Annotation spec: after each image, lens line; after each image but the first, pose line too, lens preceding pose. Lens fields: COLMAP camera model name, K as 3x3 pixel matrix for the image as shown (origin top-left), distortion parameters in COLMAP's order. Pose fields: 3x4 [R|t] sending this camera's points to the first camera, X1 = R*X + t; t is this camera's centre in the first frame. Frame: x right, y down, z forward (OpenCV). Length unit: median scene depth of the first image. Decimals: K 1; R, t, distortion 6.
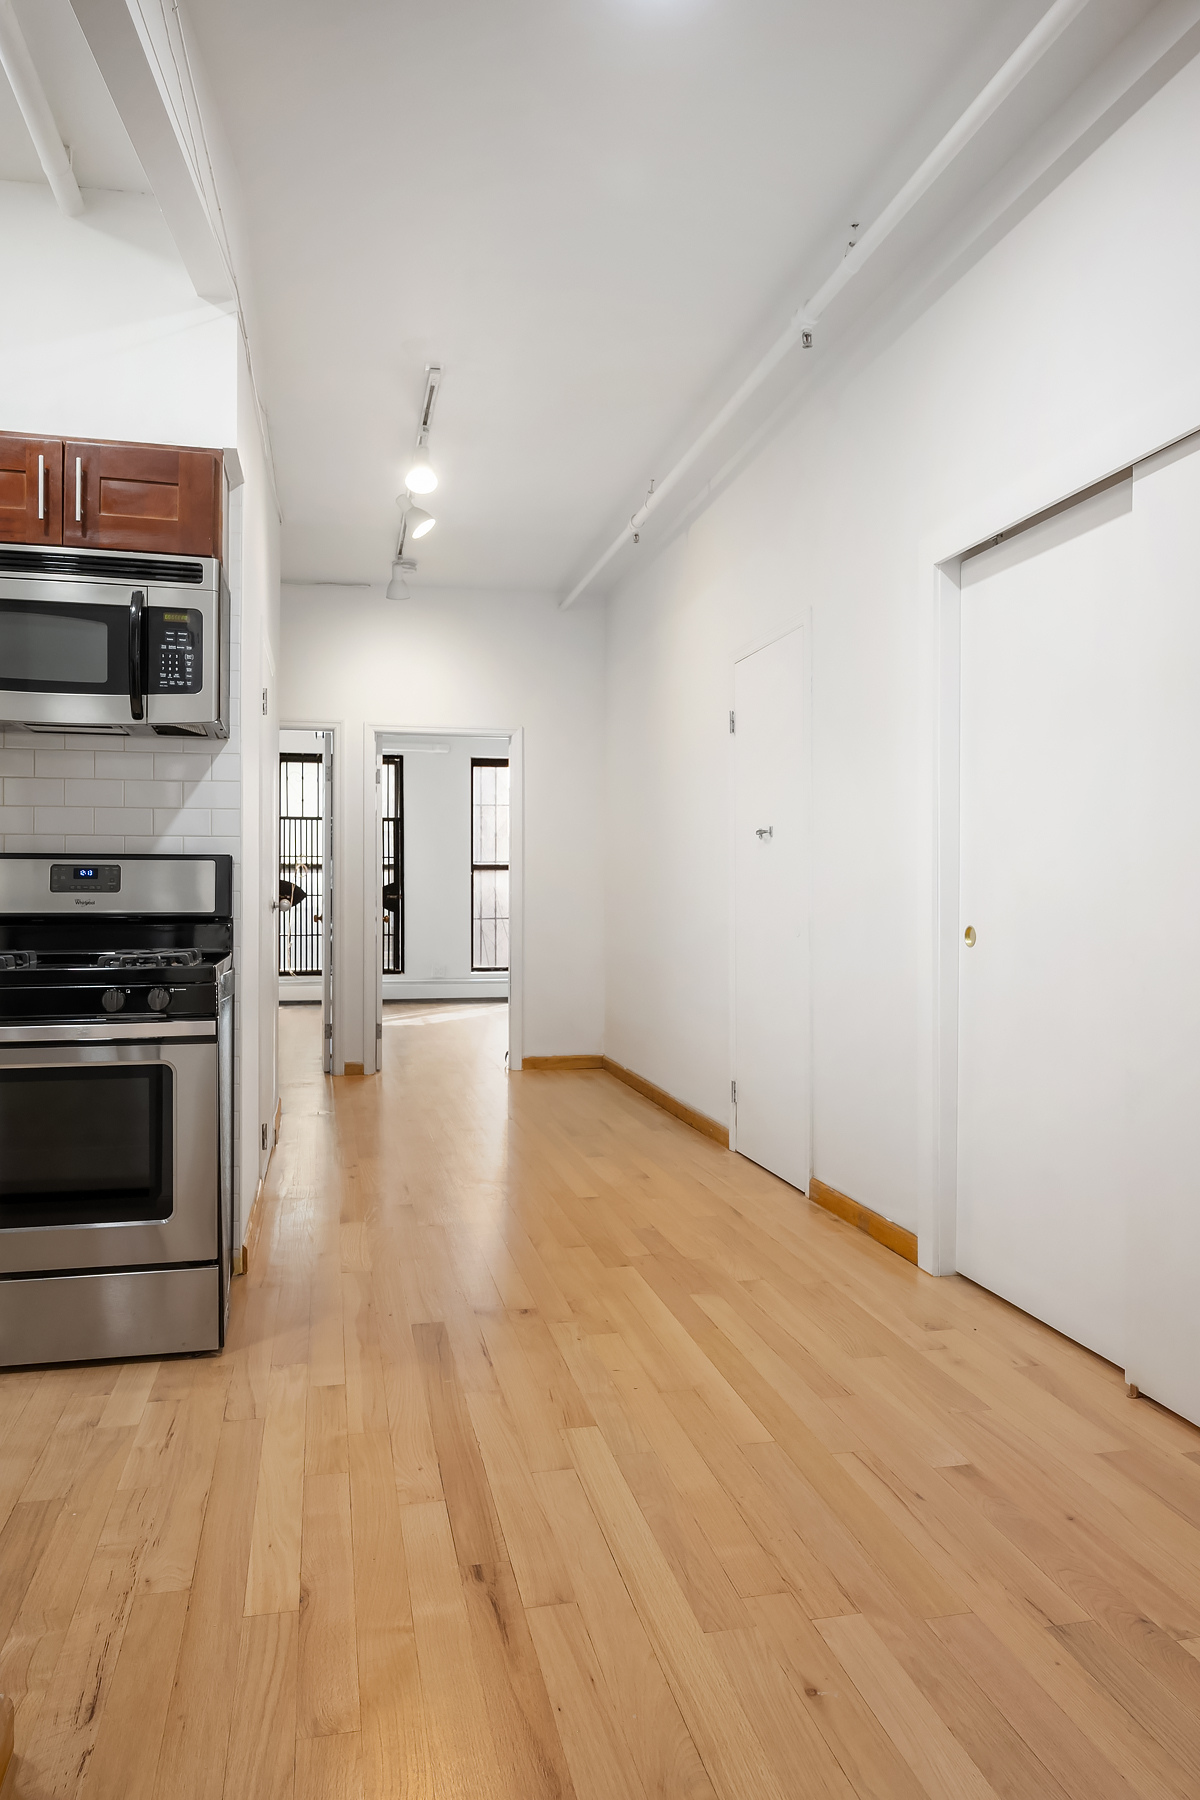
lens RADIAL K [[1258.2, 0, 624.7], [0, 1258.2, 897.6], [0, 0, 1]] dist [-0.001067, -0.000042]
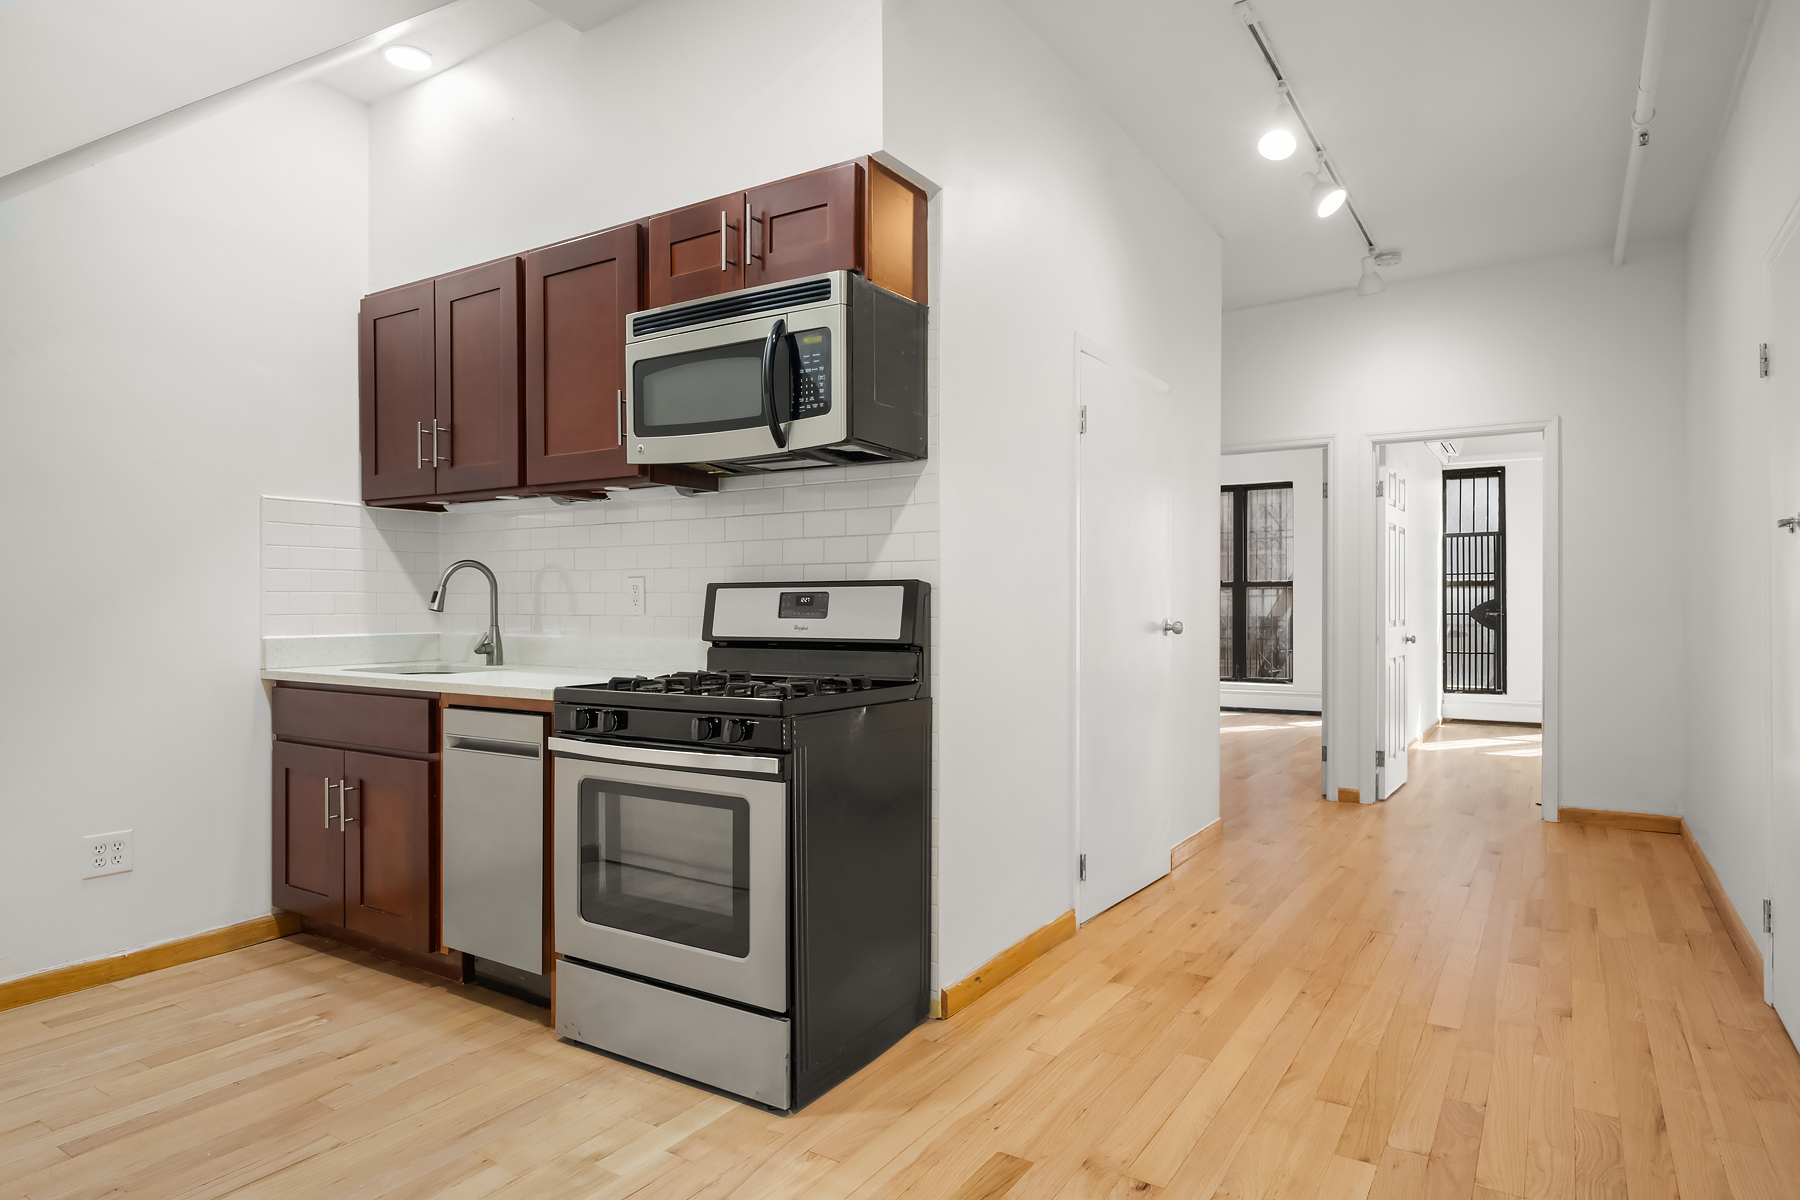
lens RADIAL K [[1029.8, 0, 904.1], [0, 1029.8, 608.7], [0, 0, 1]] dist [-0.003991, 0.000373]
pose [[0.693910, -0.001778, -0.720059, 0.250170], [-0.000038, 0.999997, -0.002506, -0.010069], [0.720062, 0.001767, 0.693908, 0.458960]]
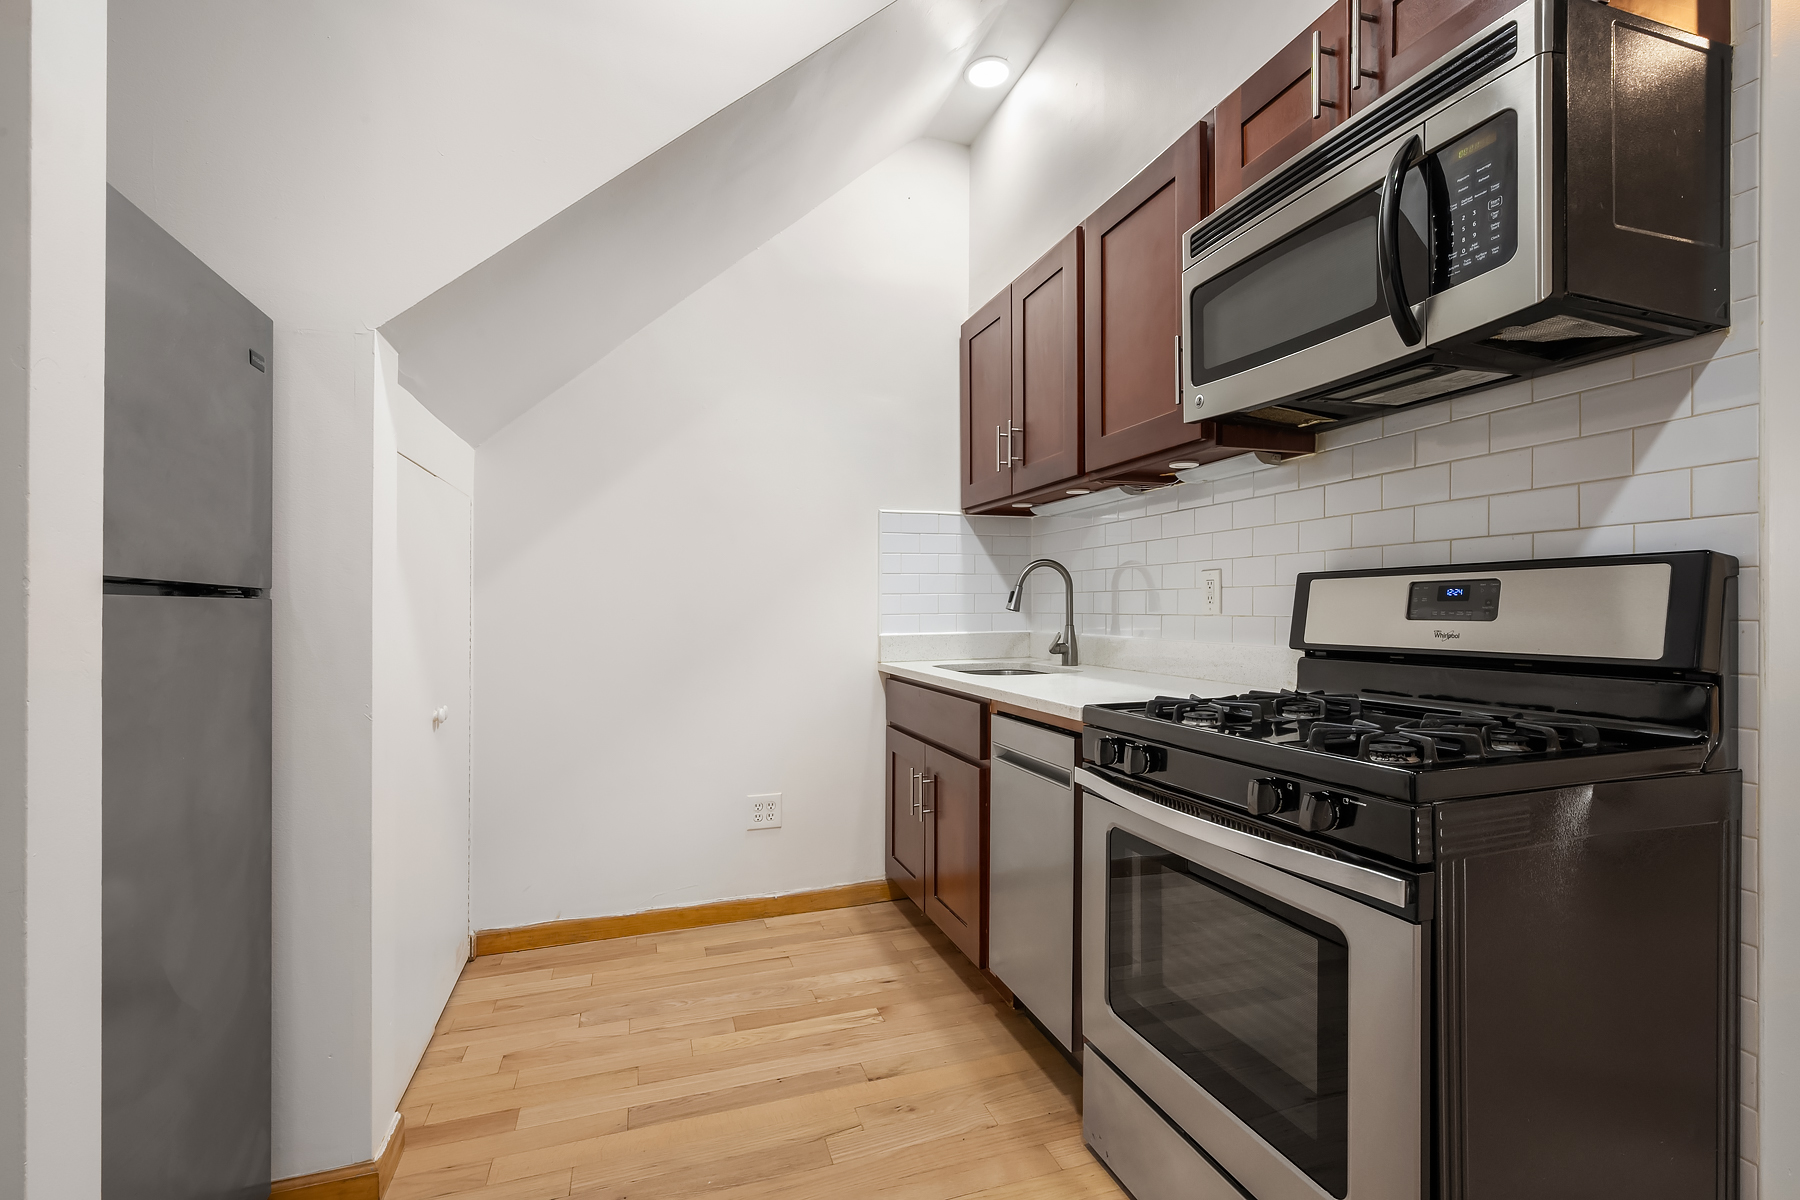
lens RADIAL K [[804.7, 0, 910.7], [0, 804.7, 618.7], [0, 0, 1]] dist [0.002333, -0.000045]
pose [[0.092224, 0.009398, -0.995694, -0.011802], [0.004322, 0.999942, 0.009839, -0.010707], [0.995729, -0.005211, 0.092178, 0.656804]]
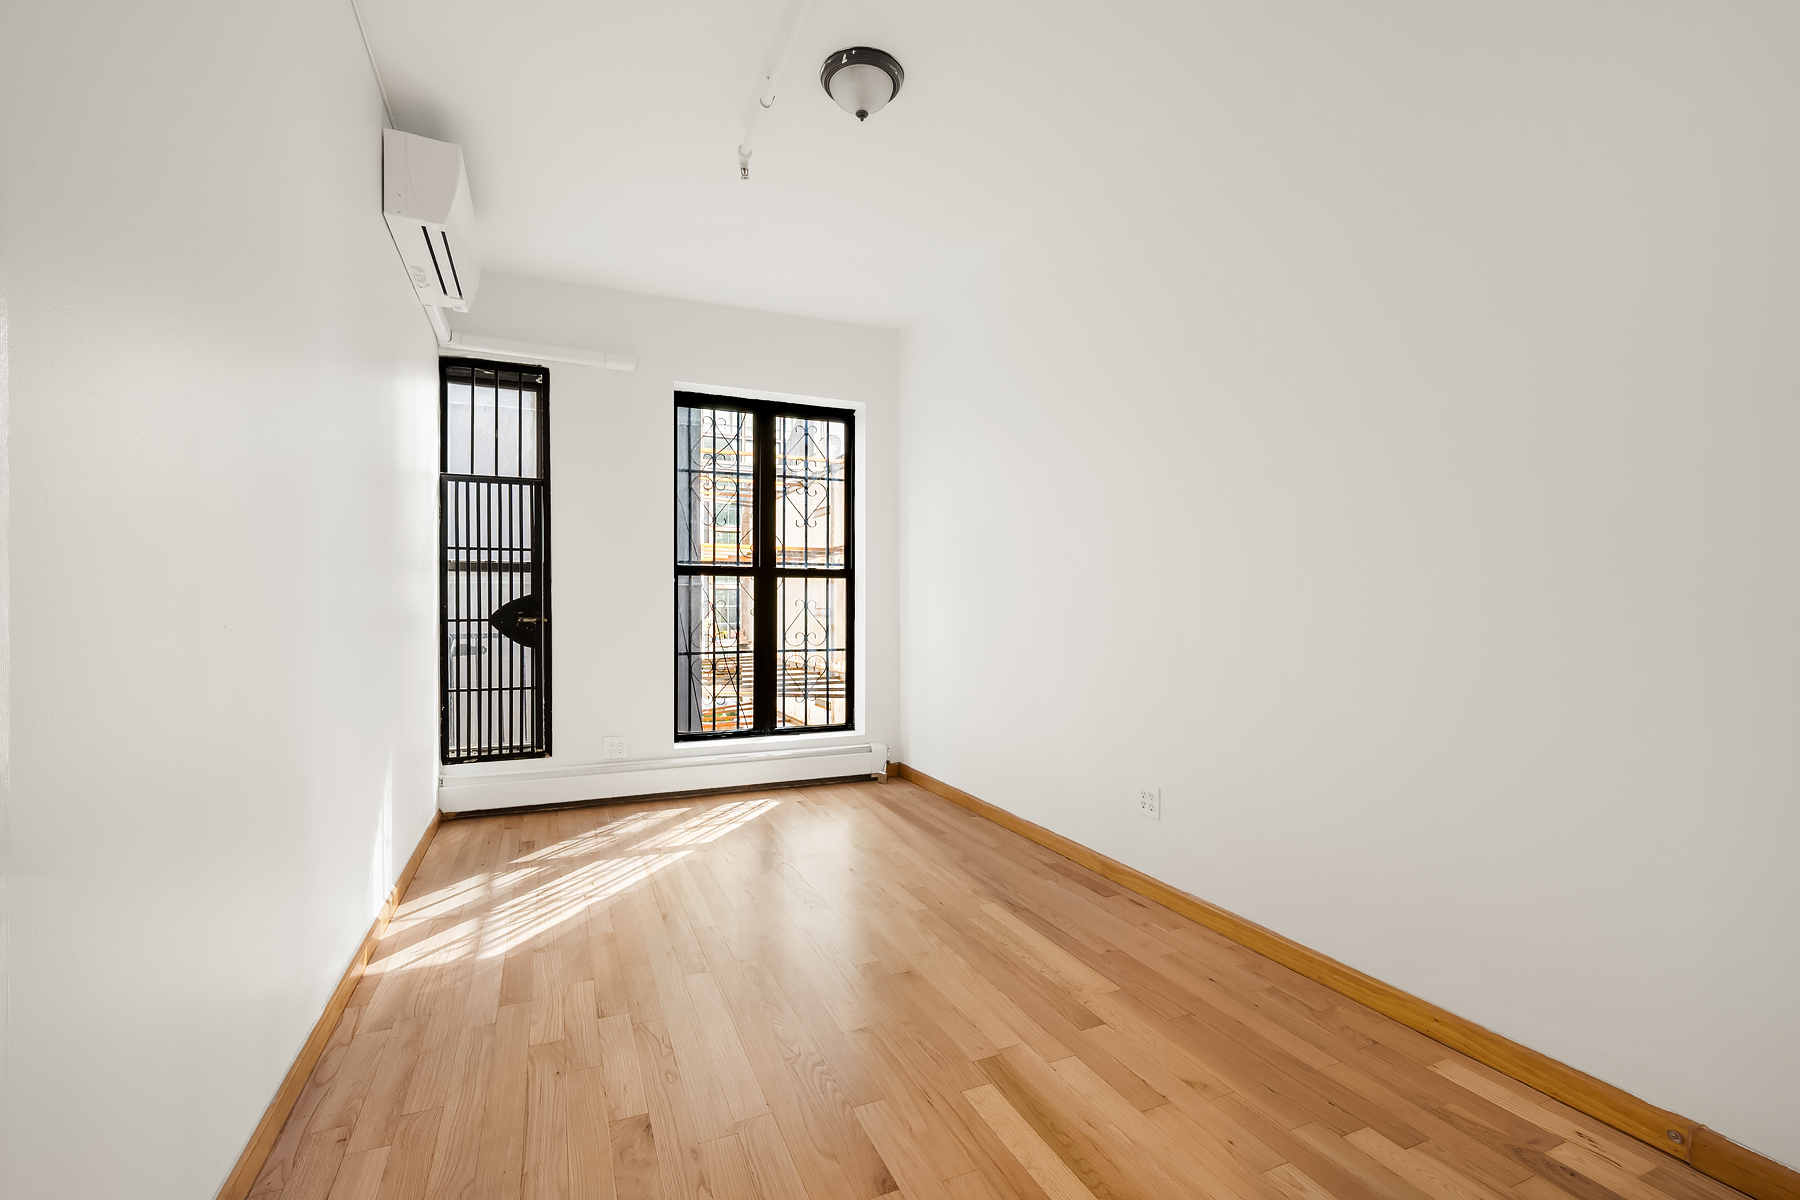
lens RADIAL K [[804.7, 0, 910.7], [0, 804.7, 618.7], [0, 0, 1]] dist [0.002333, -0.000045]
pose [[0.982566, 0.006781, 0.185793, -0.299156], [-0.012278, 0.999520, 0.028452, -0.048559], [-0.185510, -0.030237, 0.982177, 2.199033]]
